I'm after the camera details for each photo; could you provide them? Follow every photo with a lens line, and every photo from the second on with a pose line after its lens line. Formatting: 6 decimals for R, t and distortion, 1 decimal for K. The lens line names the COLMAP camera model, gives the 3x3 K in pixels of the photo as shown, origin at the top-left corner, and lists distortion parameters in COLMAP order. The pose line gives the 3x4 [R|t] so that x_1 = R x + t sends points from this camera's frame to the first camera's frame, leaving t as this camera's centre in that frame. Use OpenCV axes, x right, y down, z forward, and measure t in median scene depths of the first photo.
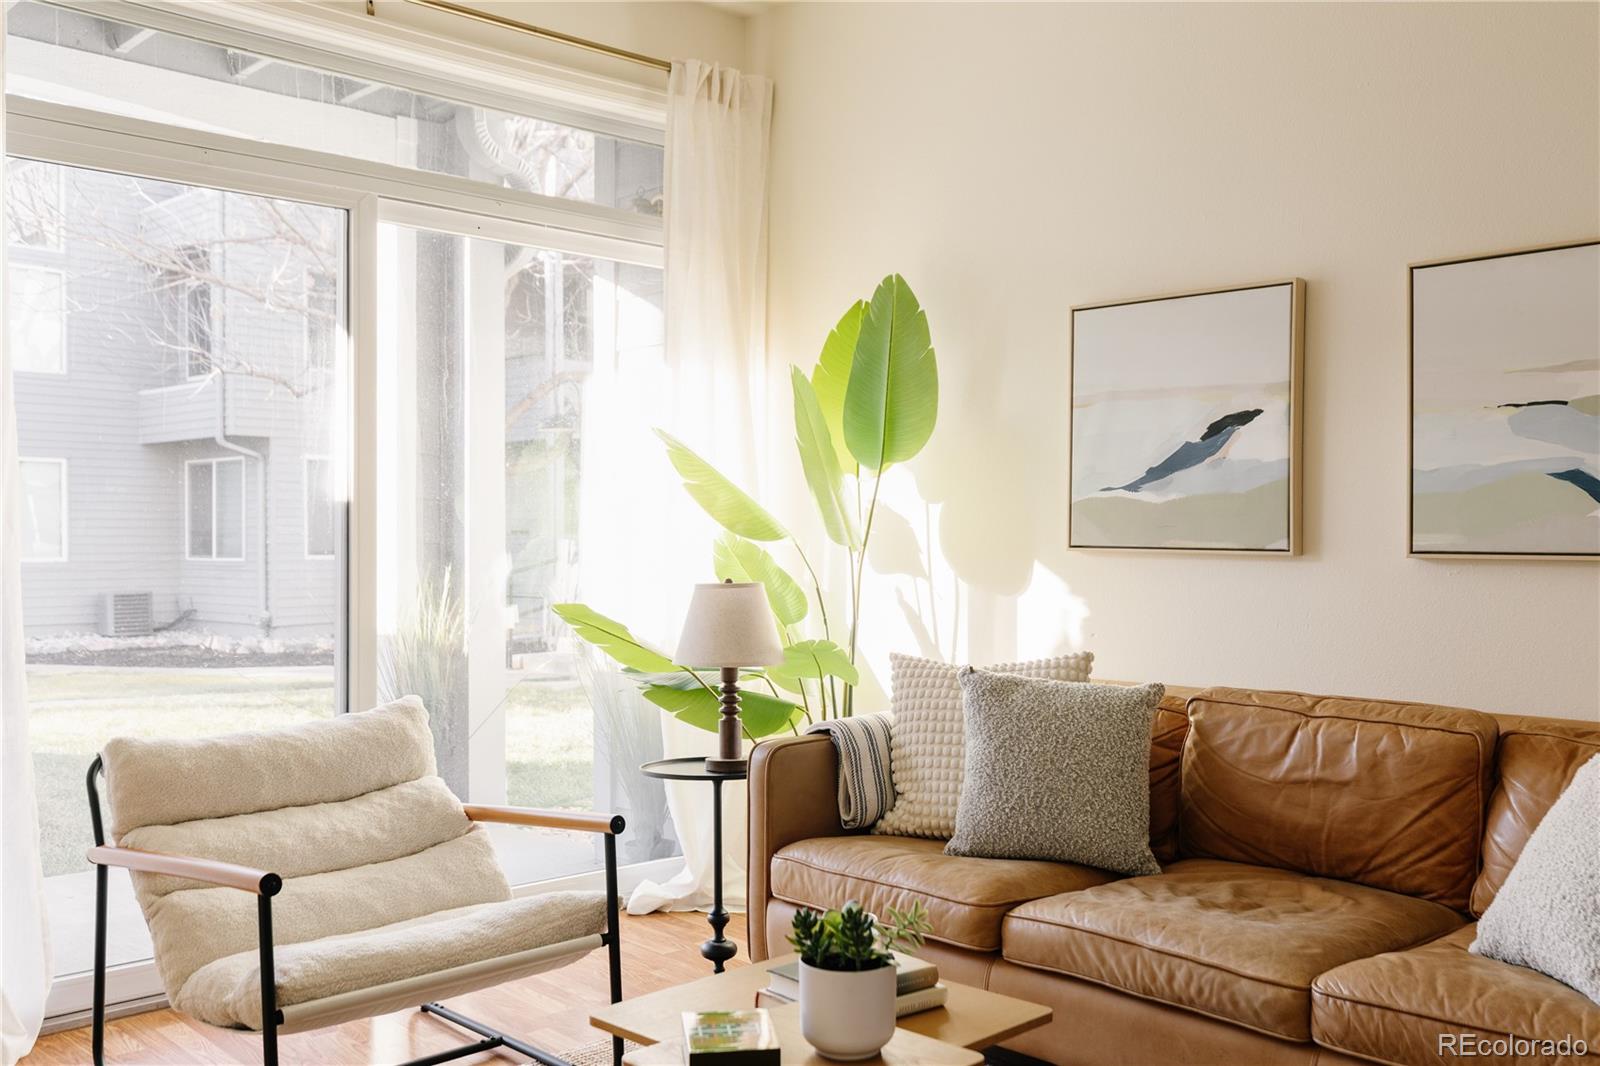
lens RADIAL K [[1509.5, 0, 804.1], [0, 1509.5, 530.1], [0, 0, 1]] dist [0.015109, 0.000000]
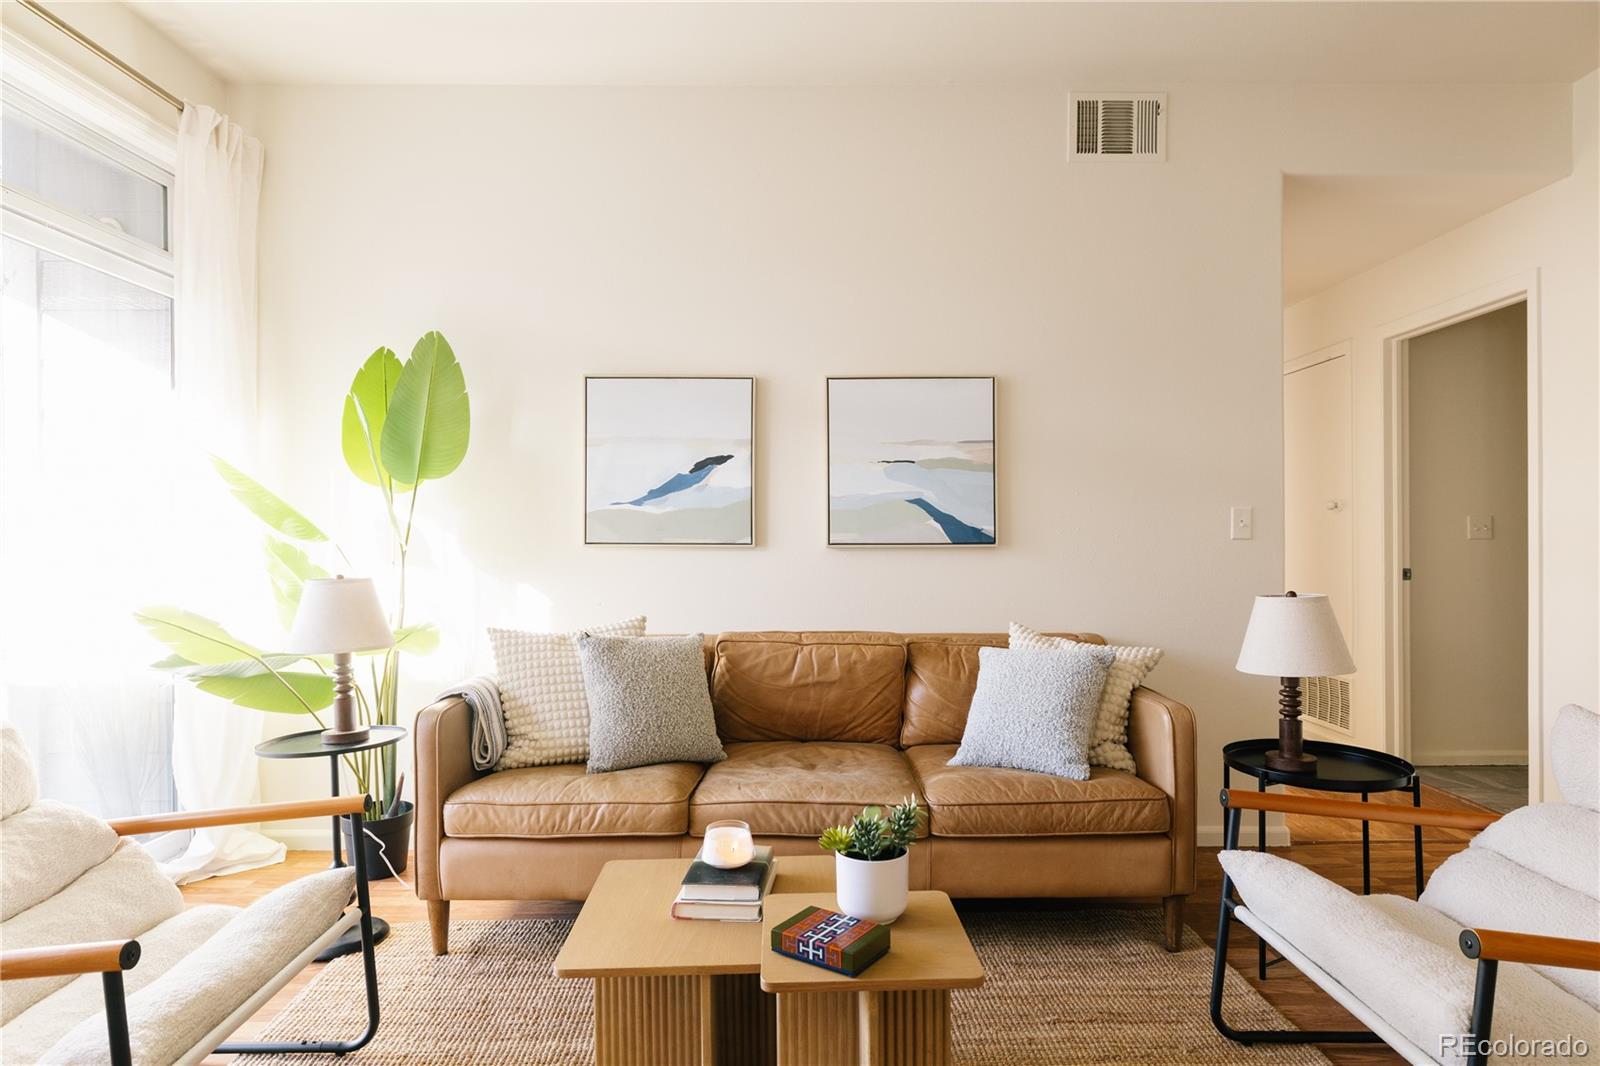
lens RADIAL K [[931.1, 0, 803.7], [0, 931.1, 532.1], [0, 0, 1]] dist [0.012895, -0.003555]
pose [[0.679625, -0.002486, 0.733556, -0.382884], [0.002677, 0.999996, 0.000909, -0.000011], [-0.733555, 0.001346, 0.679629, 0.295105]]
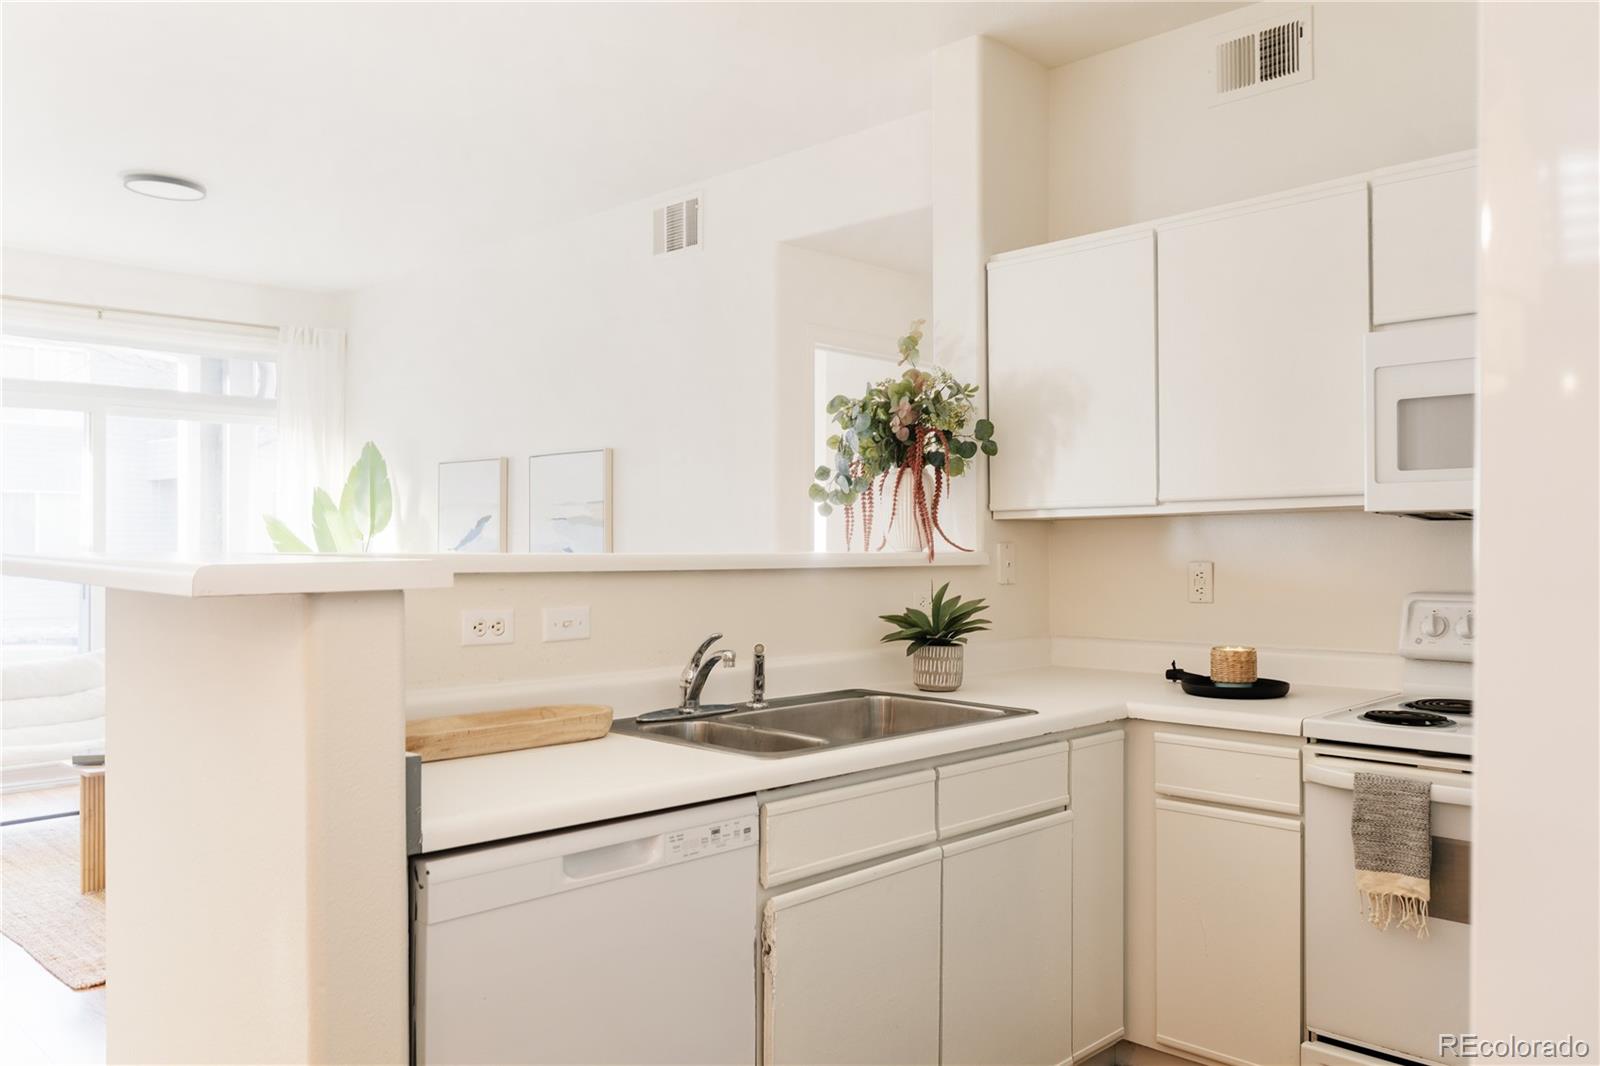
lens RADIAL K [[1204.8, 0, 831.2], [0, 1204.8, 551.1], [0, 0, 1]] dist [0.009286, -0.002737]
pose [[0.998519, -0.001143, 0.054393, 0.733884], [0.000659, 0.999960, 0.008918, -0.045347], [-0.054401, -0.008869, 0.998480, -0.810505]]
